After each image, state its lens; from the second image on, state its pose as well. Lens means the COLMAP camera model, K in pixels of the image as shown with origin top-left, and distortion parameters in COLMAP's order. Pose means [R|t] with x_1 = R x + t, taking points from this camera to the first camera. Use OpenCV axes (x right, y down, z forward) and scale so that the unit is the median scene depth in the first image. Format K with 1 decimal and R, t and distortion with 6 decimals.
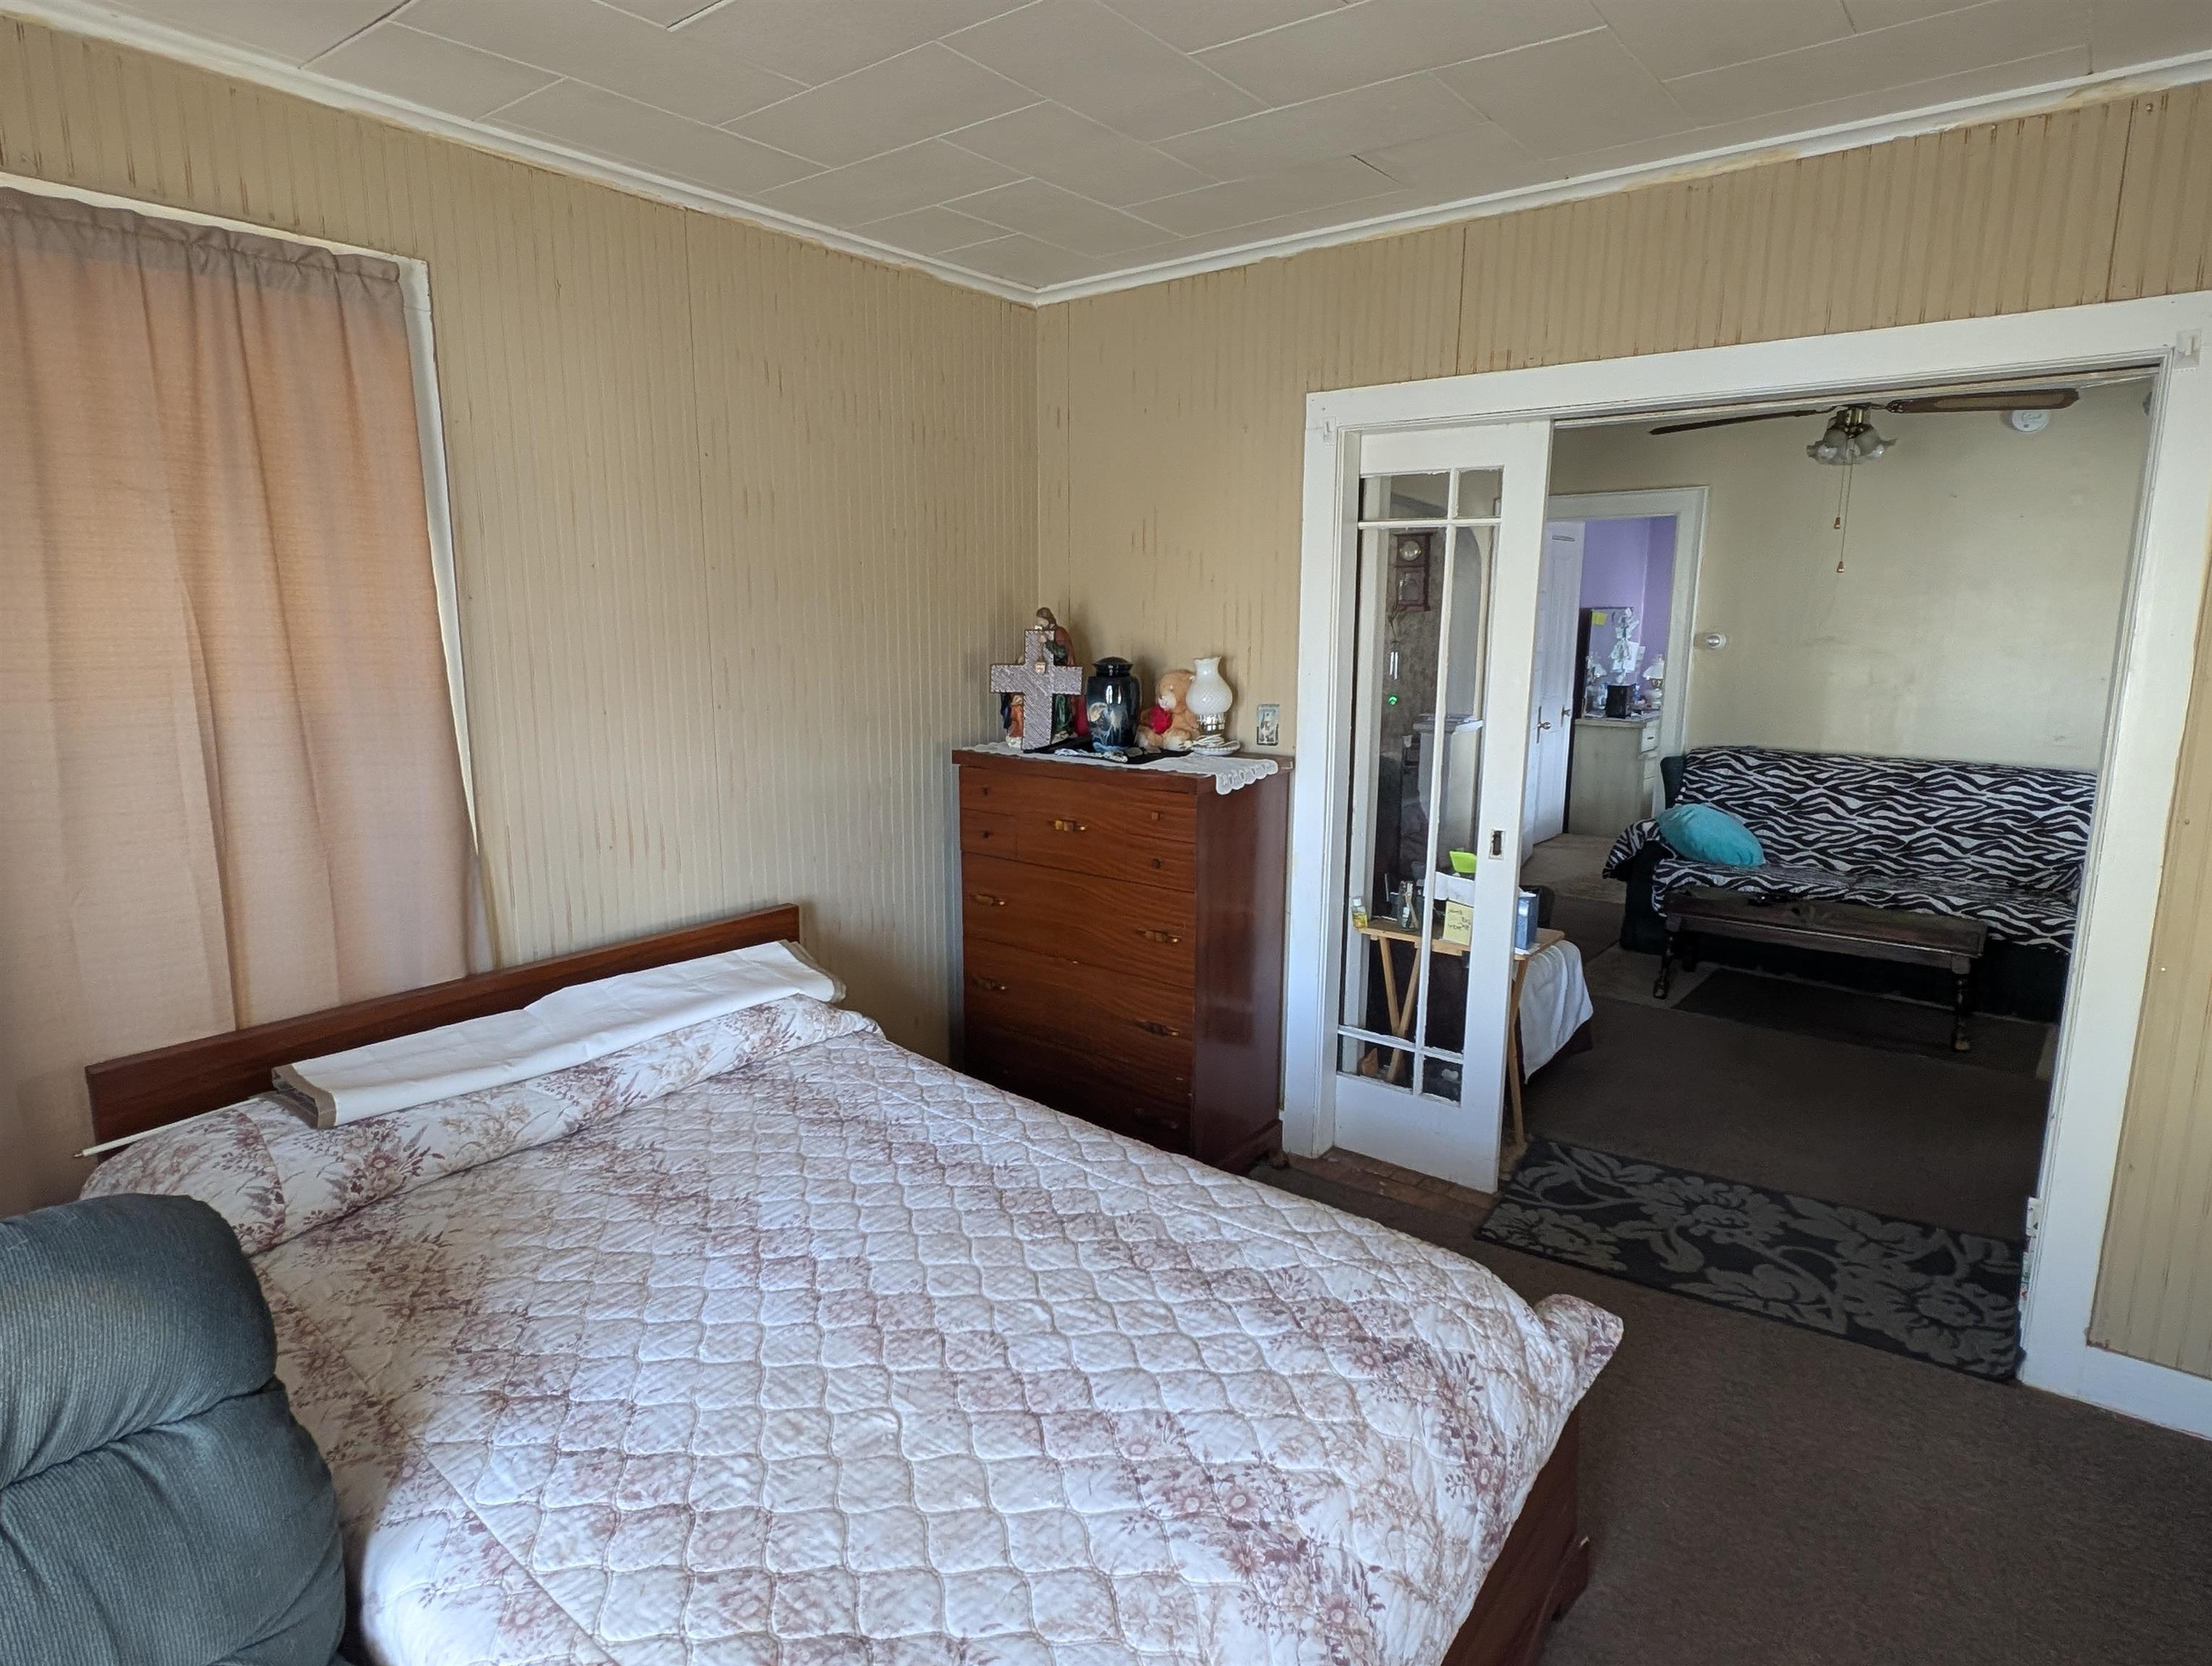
lens RADIAL K [[1235.6, 0, 1104.8], [0, 1235.6, 832.2], [0, 0, 1]] dist [0.013830, -0.012826]
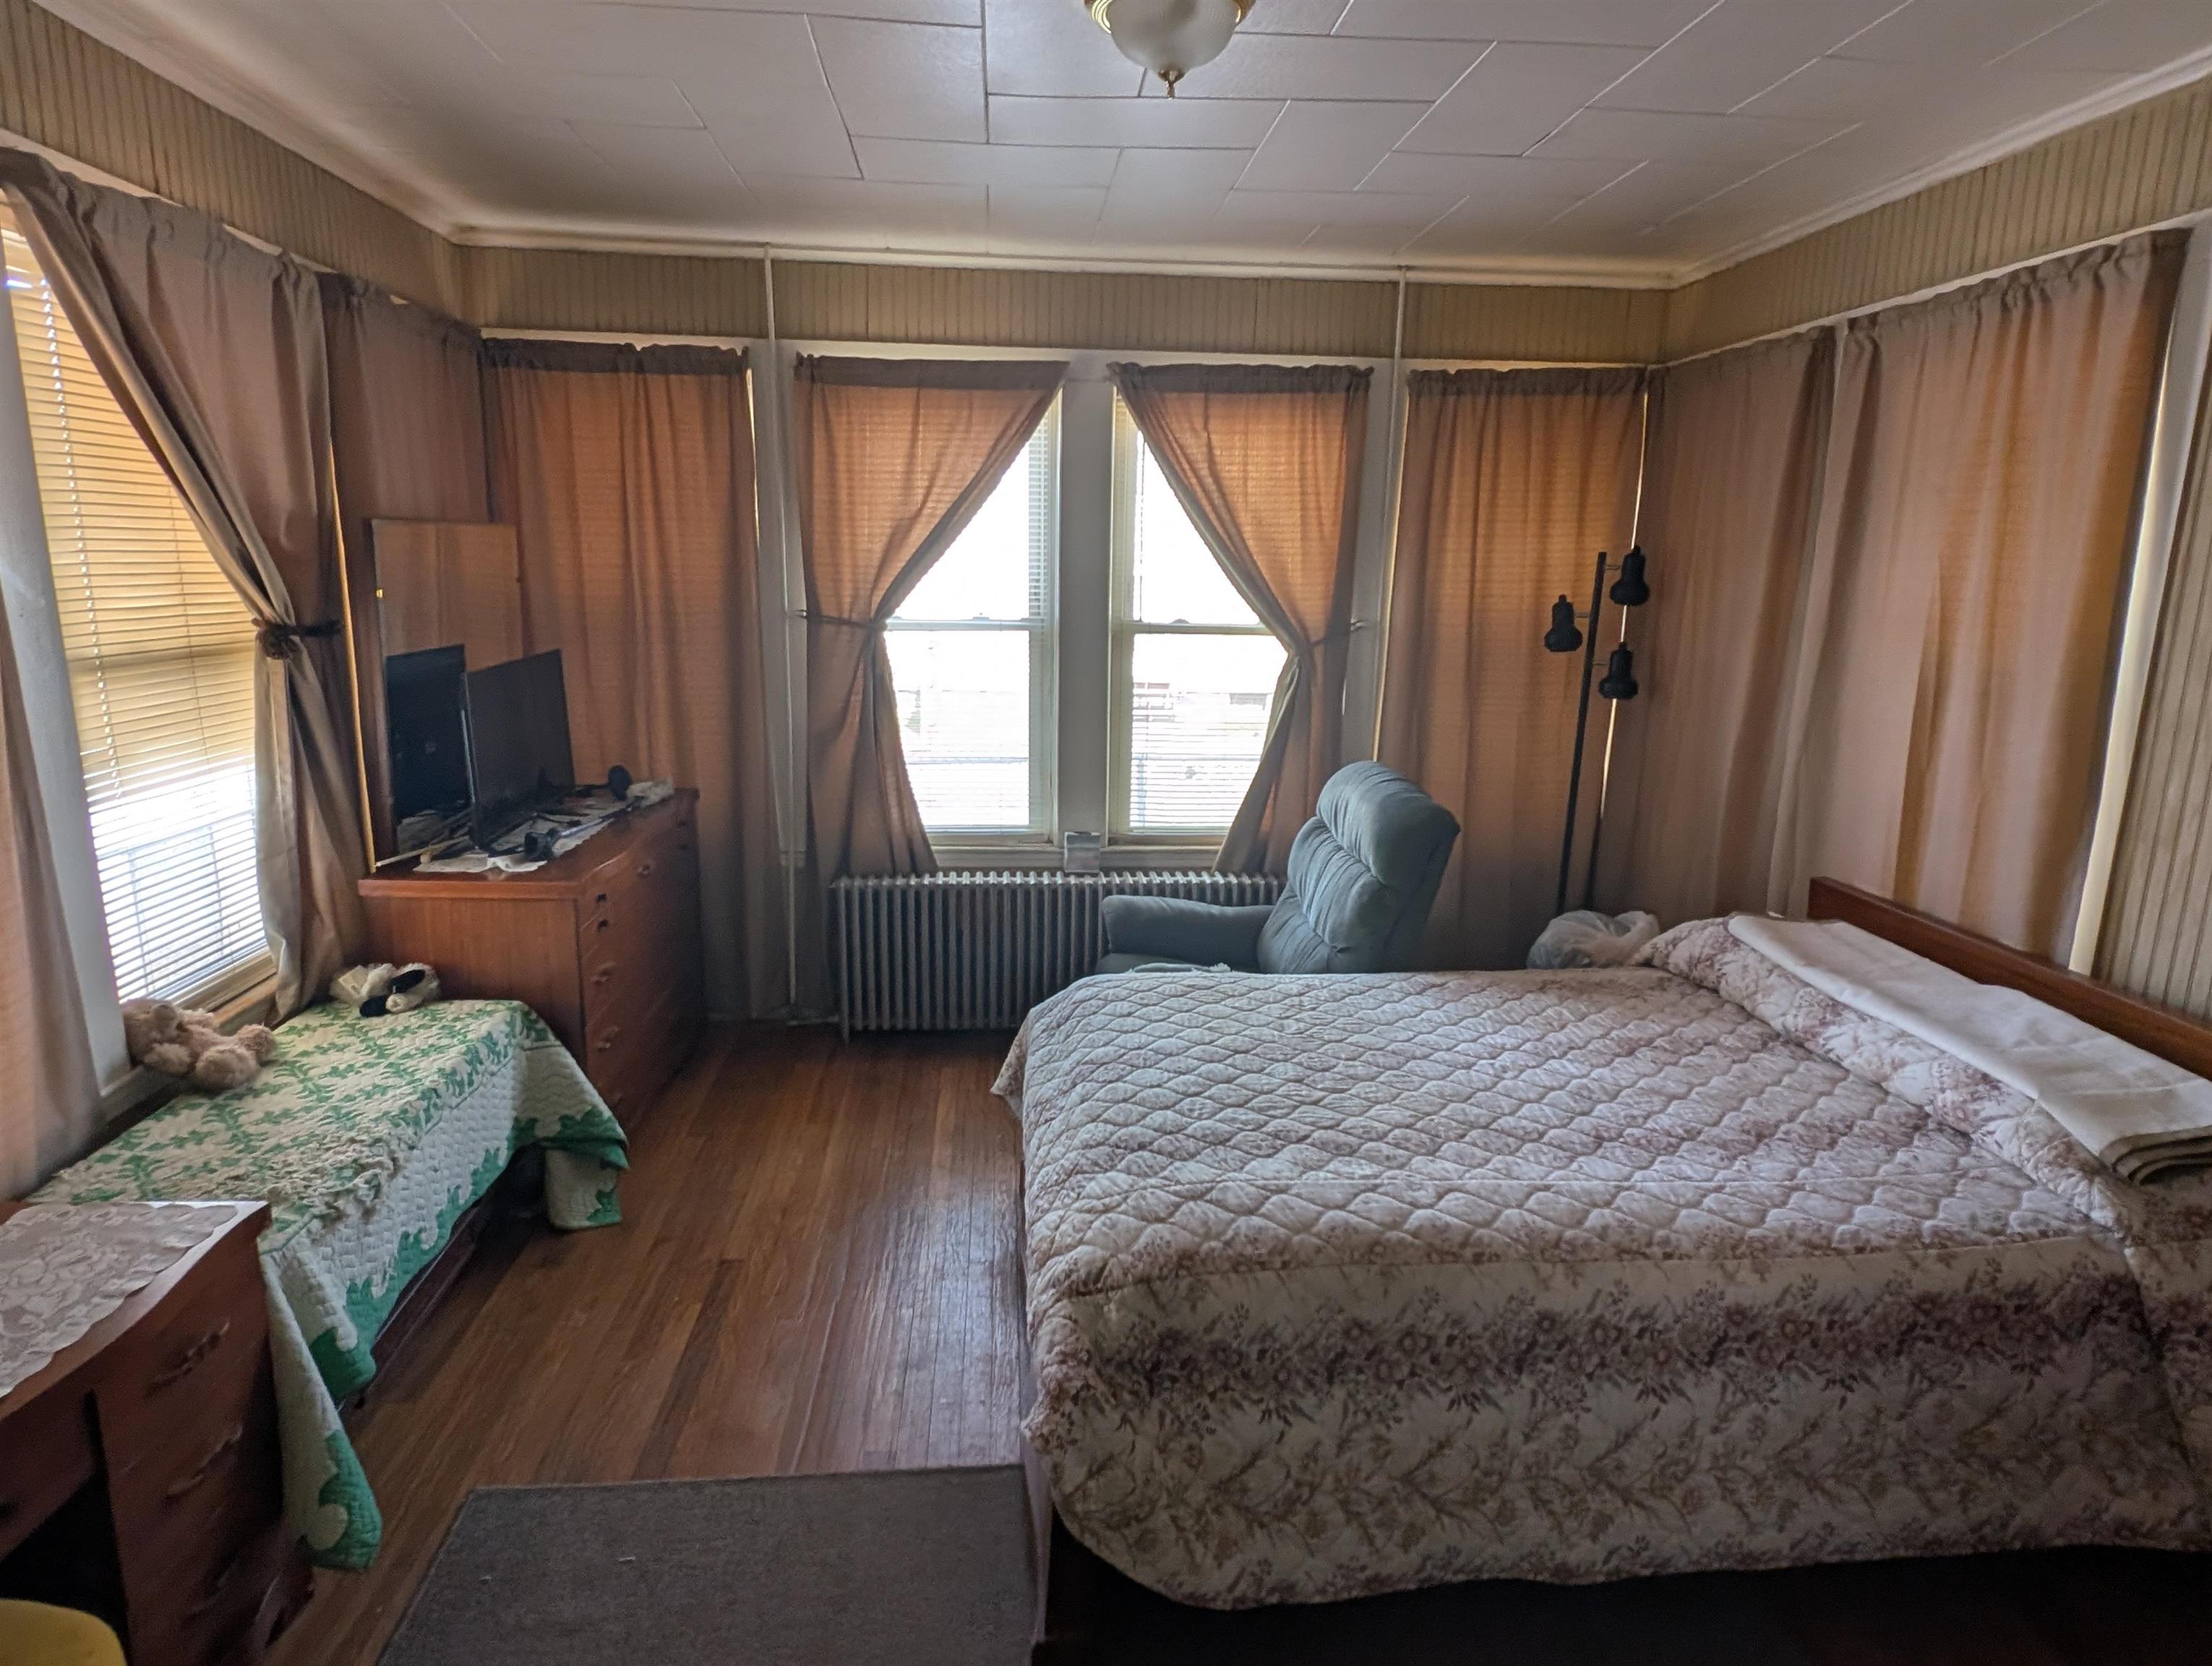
lens RADIAL K [[1235.6, 0, 1102.0], [0, 1235.6, 826.4], [0, 0, 1]] dist [0.013830, -0.012826]
pose [[-0.743510, 0.126742, -0.656604, 0.677074], [-0.138167, 0.931574, 0.336274, -0.209356], [0.654295, 0.340744, -0.675123, 1.129575]]
